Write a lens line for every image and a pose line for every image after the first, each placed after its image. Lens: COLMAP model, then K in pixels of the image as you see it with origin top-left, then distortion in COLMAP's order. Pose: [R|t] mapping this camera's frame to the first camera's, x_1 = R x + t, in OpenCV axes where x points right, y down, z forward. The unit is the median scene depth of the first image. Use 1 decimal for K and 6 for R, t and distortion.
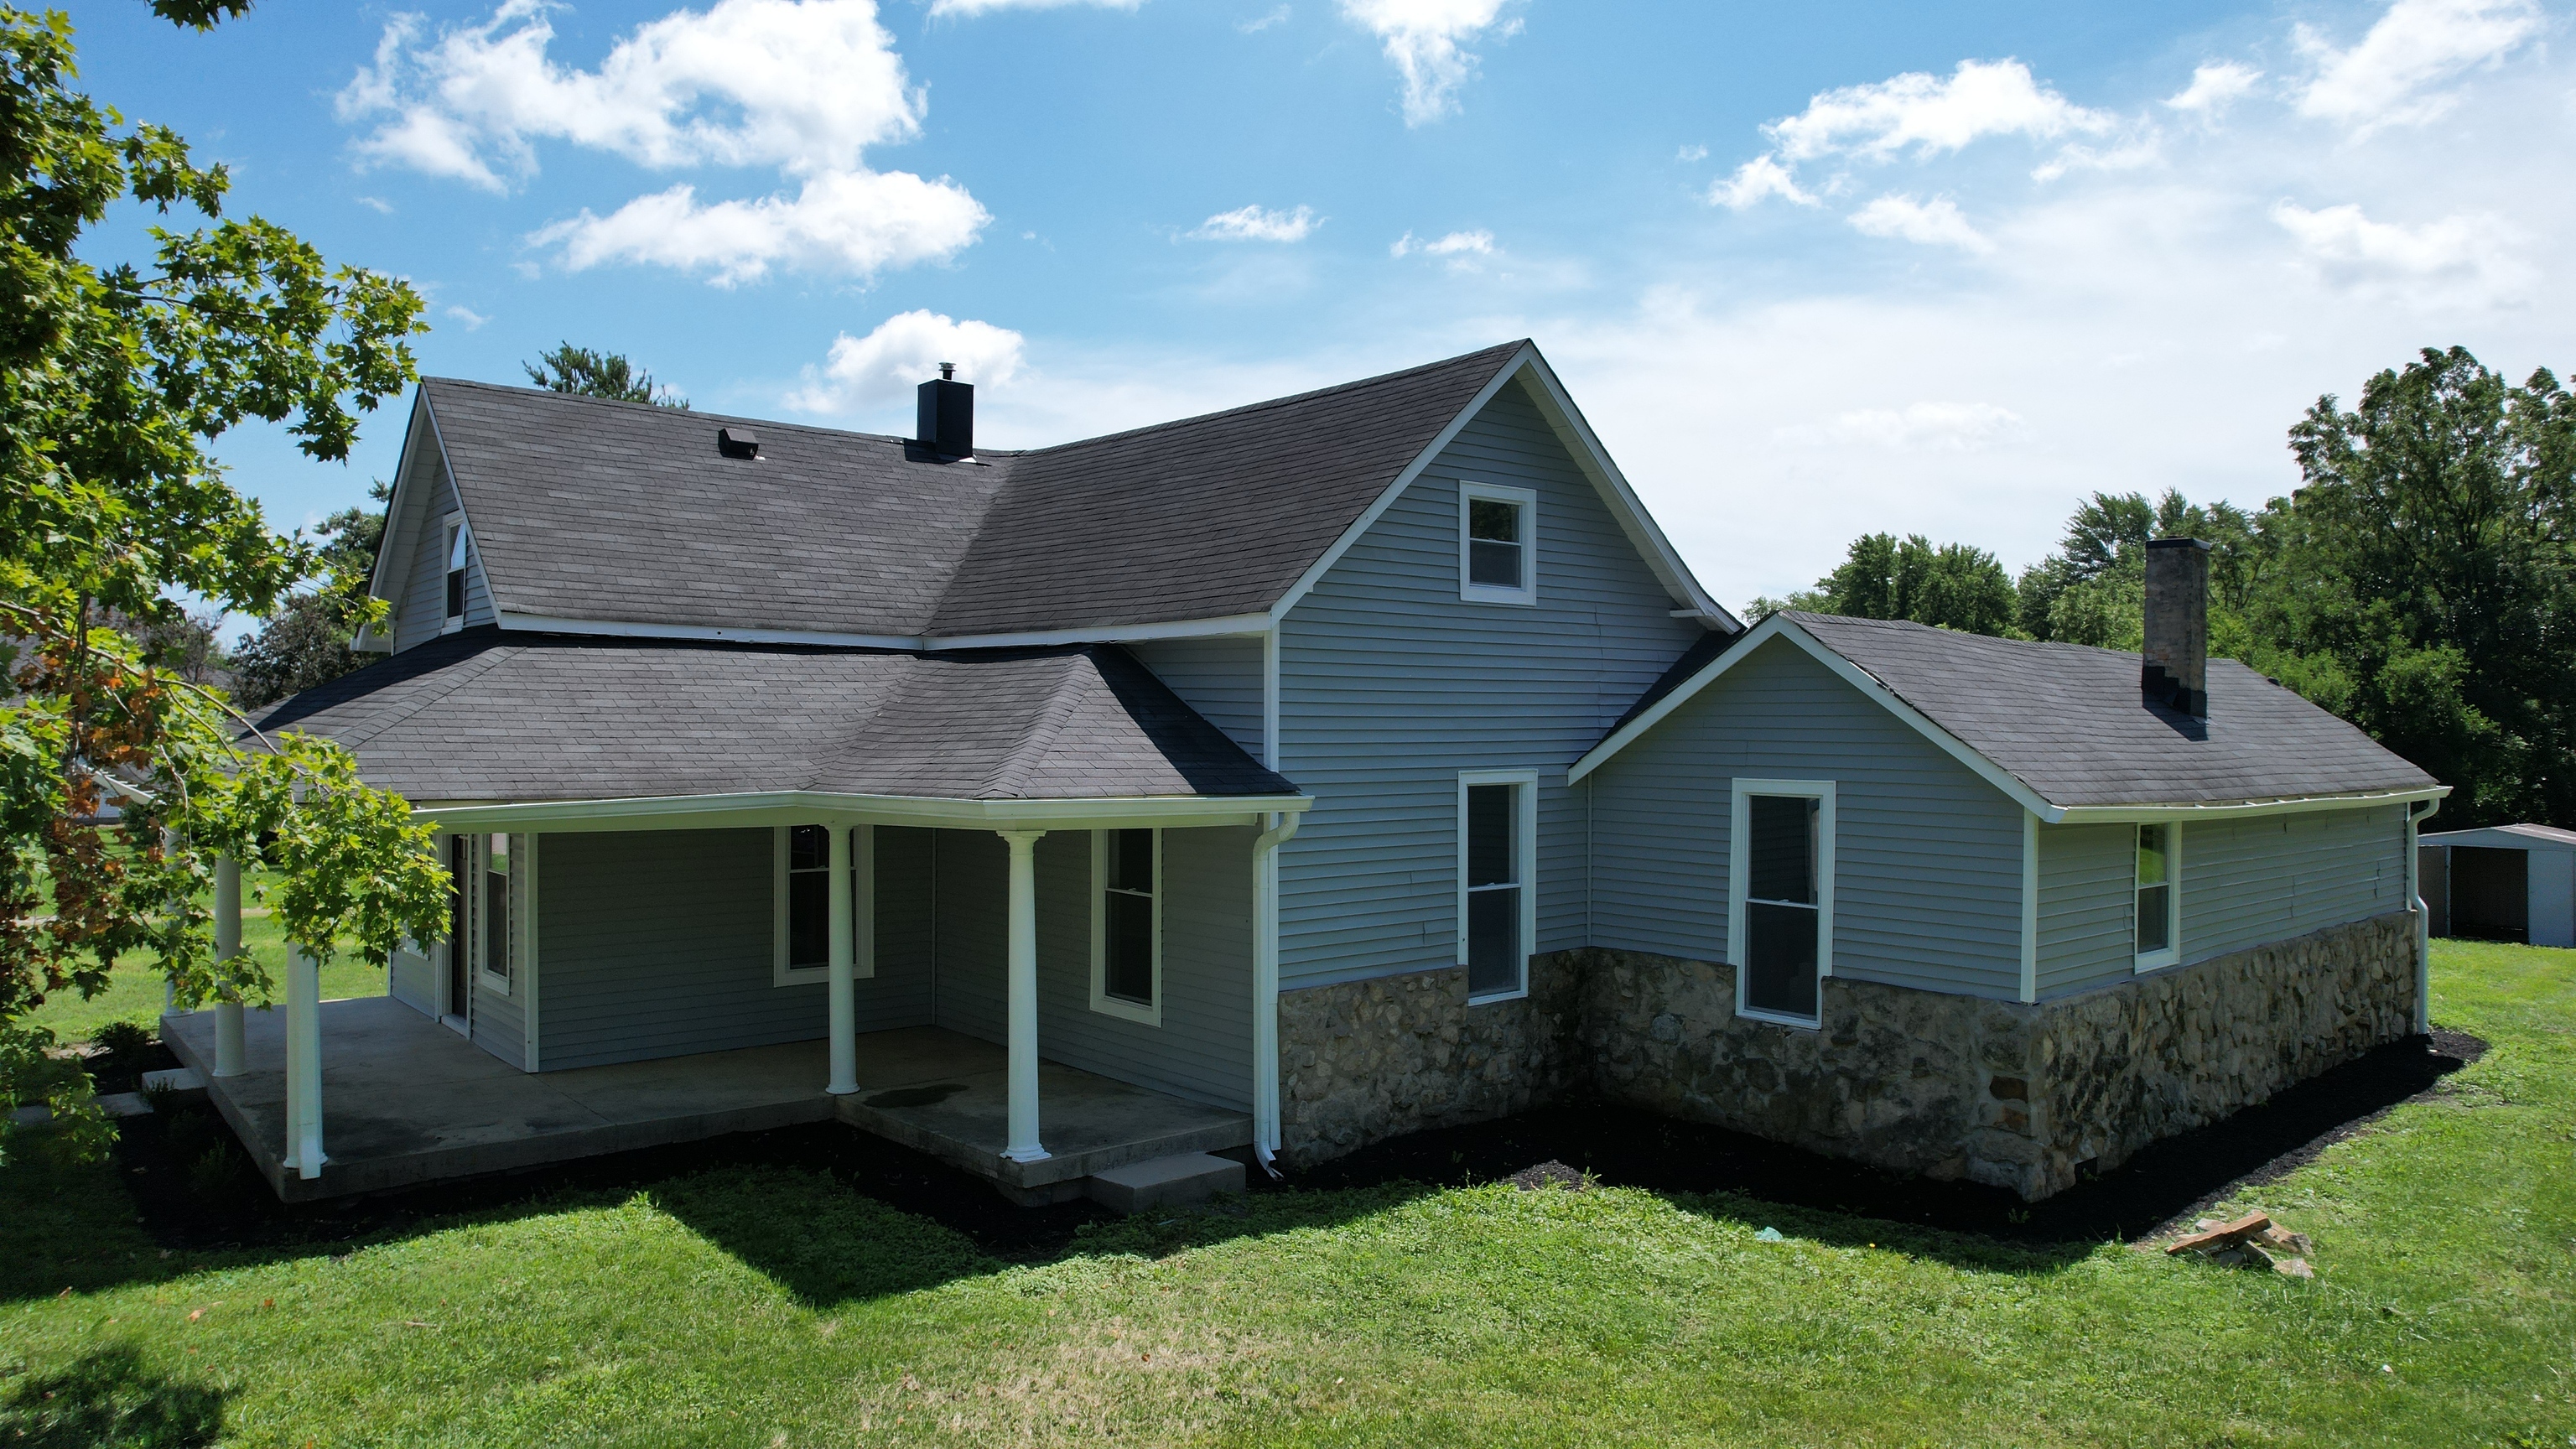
lens RADIAL K [[1641.6, 0, 1269.0], [0, 1641.6, 732.5], [0, 0, 1]] dist [-0.071783, 0.059154]
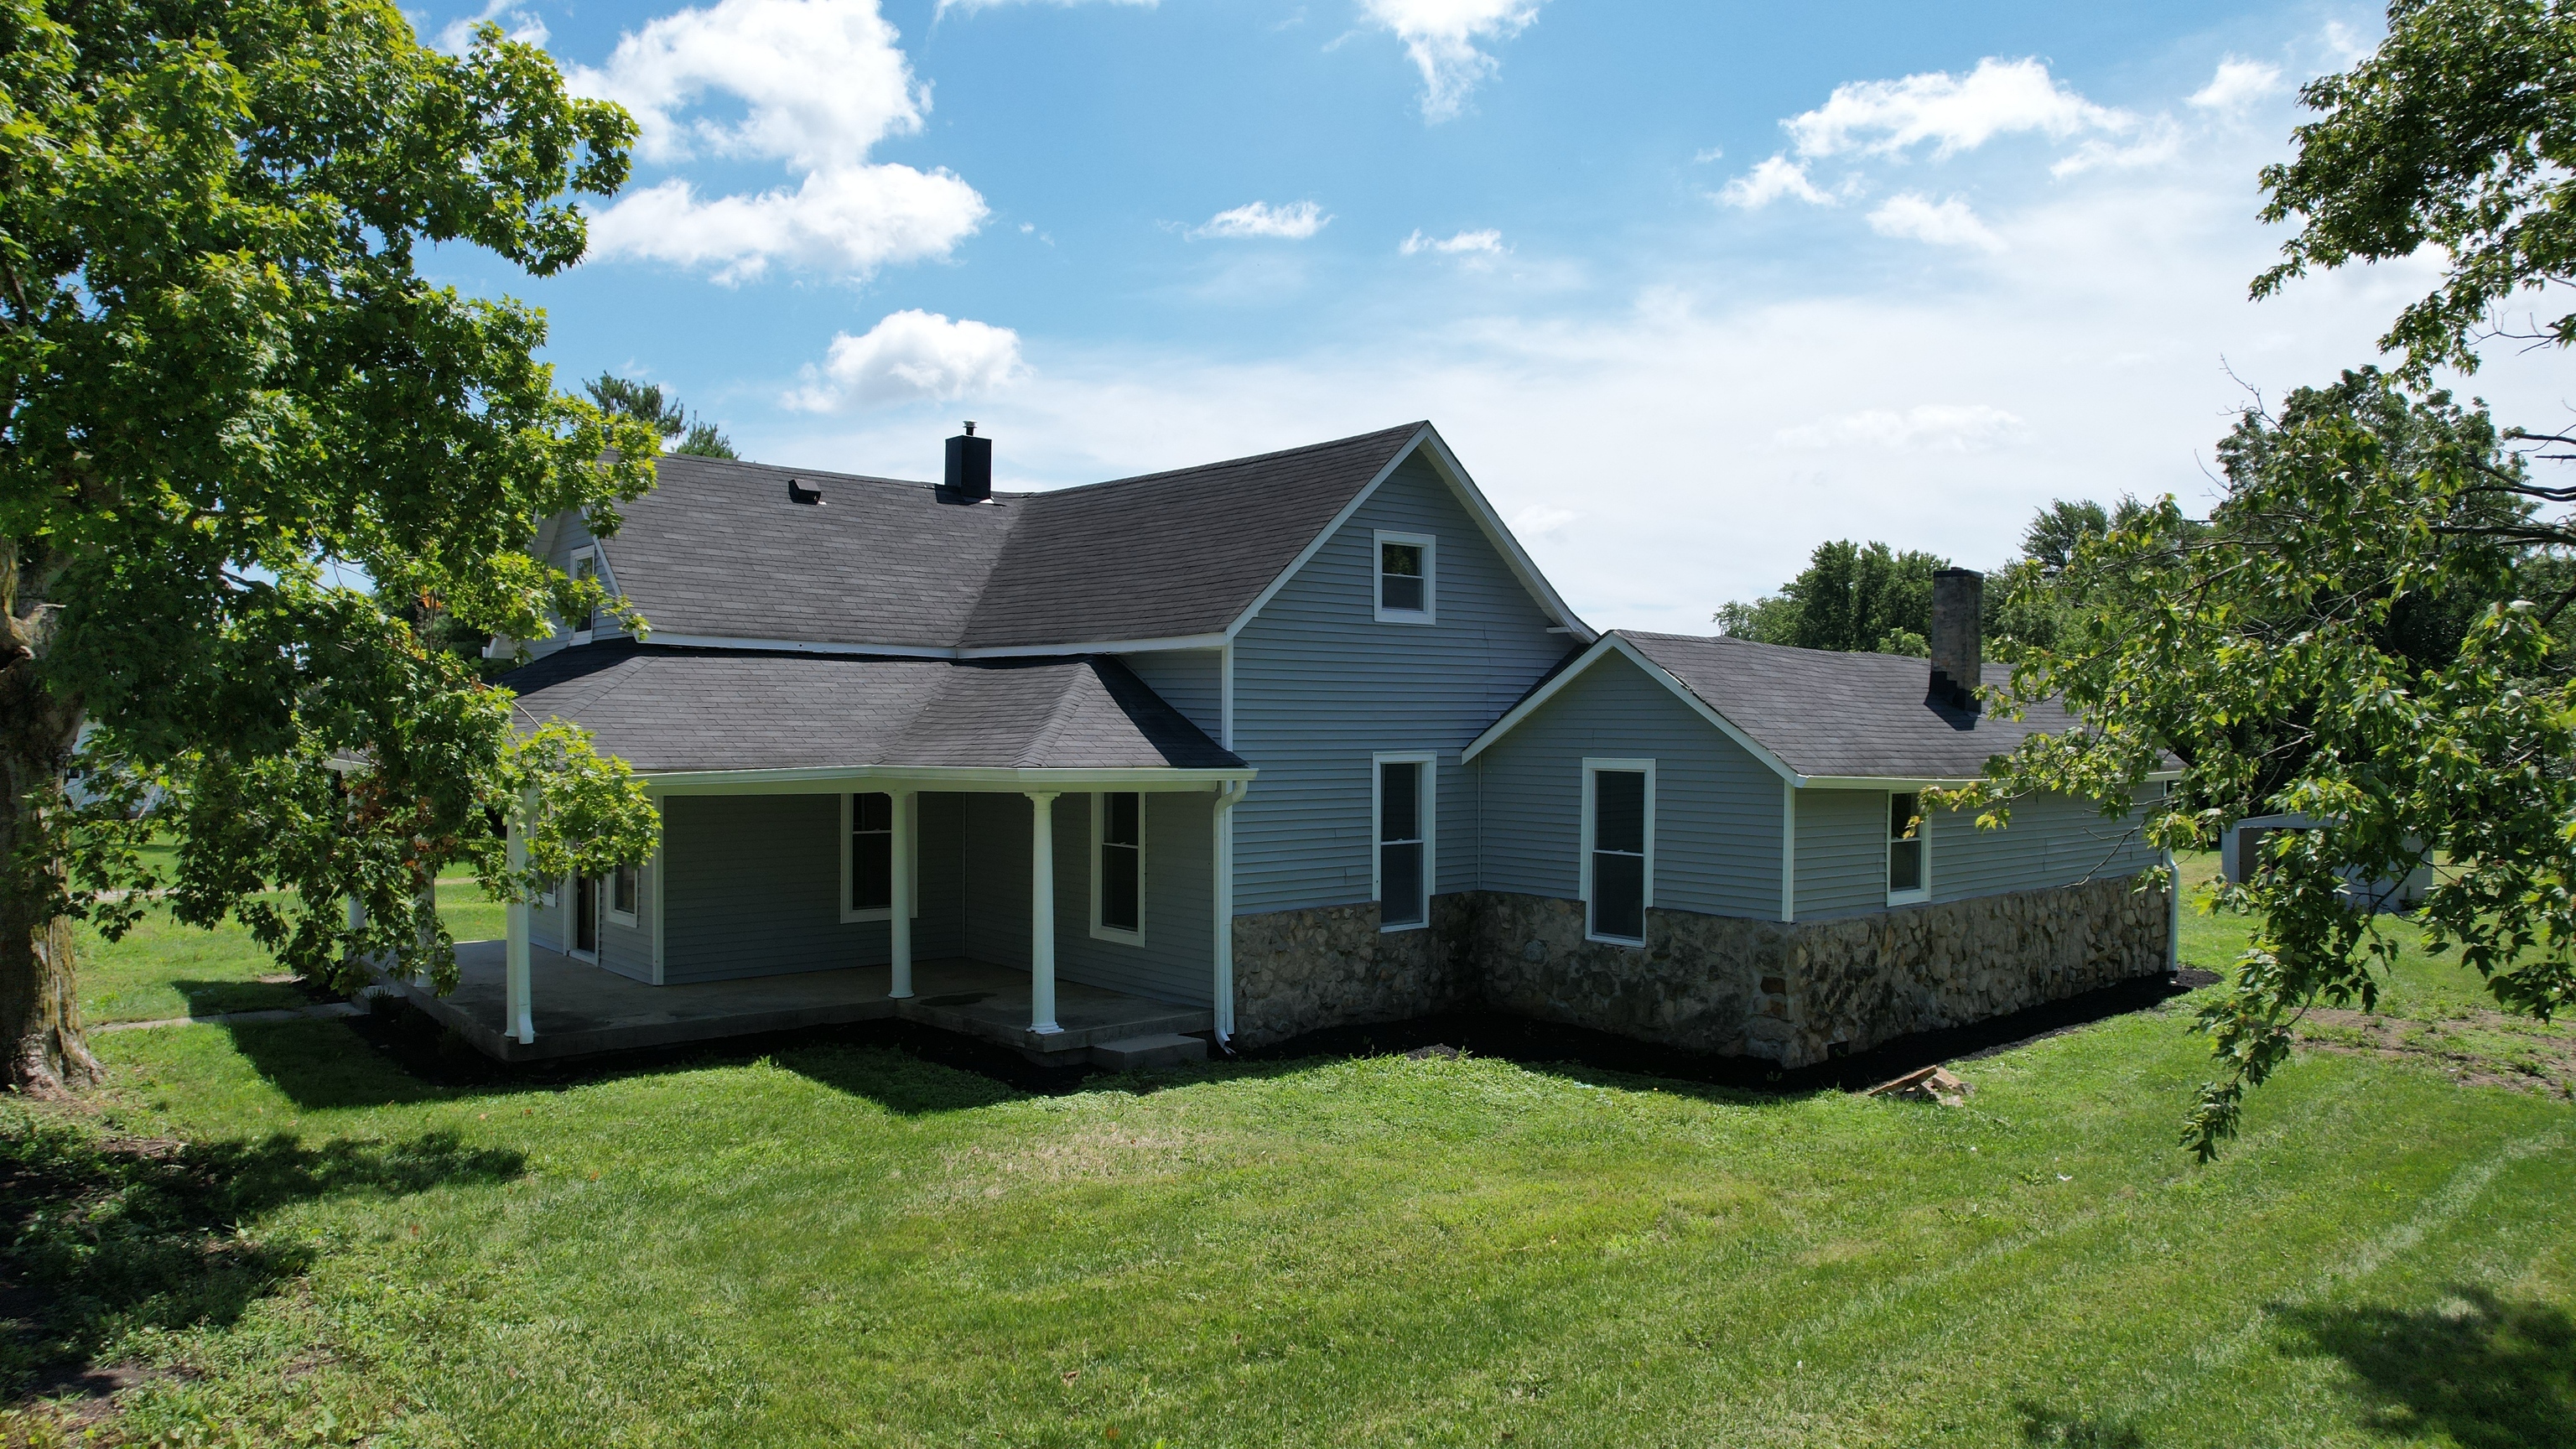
lens RADIAL K [[1641.6, 0, 1269.0], [0, 1641.6, 732.5], [0, 0, 1]] dist [-0.071783, 0.059154]
pose [[0.999967, 0.000384, 0.008097, 0.022444], [-0.000377, 1.000000, -0.000788, 0.008984], [-0.008098, 0.000785, 0.999967, -0.307622]]
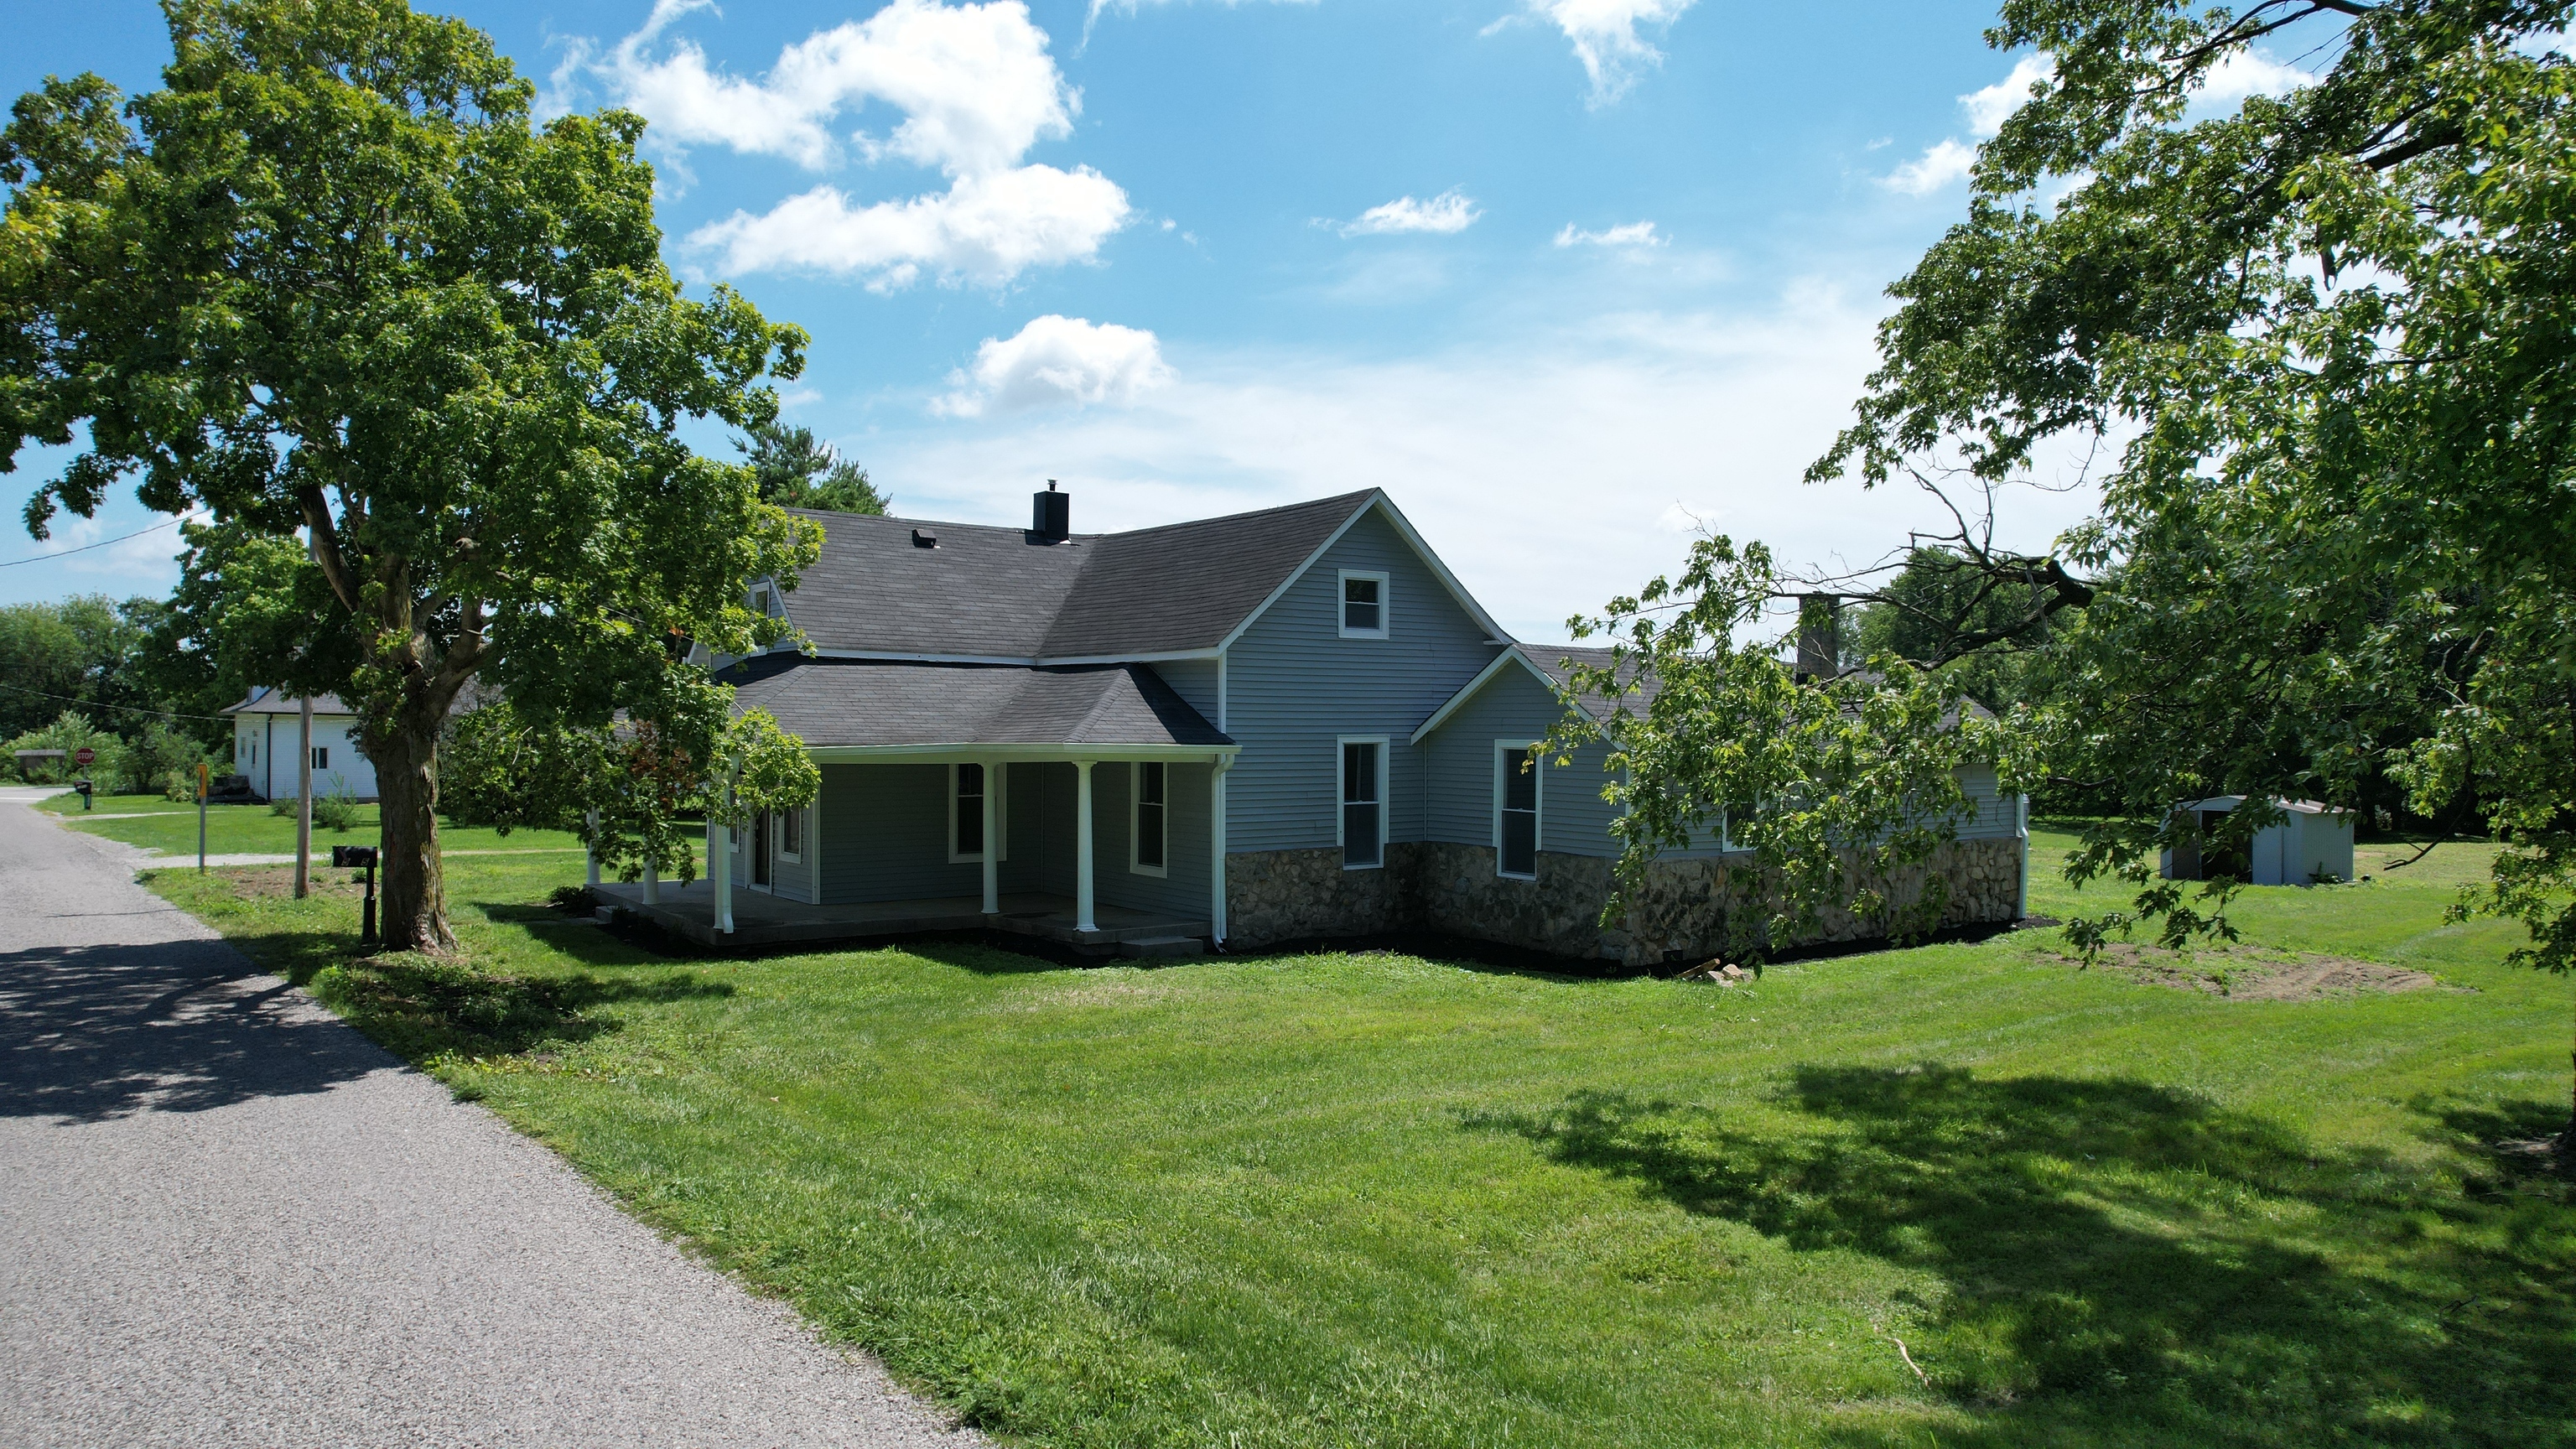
lens RADIAL K [[1641.6, 0, 1269.0], [0, 1641.6, 732.5], [0, 0, 1]] dist [-0.071783, 0.059154]
pose [[0.997395, 0.001179, -0.072127, 0.170627], [-0.001317, 0.999997, -0.001870, 0.024409], [0.072124, 0.001960, 0.997394, -0.759249]]
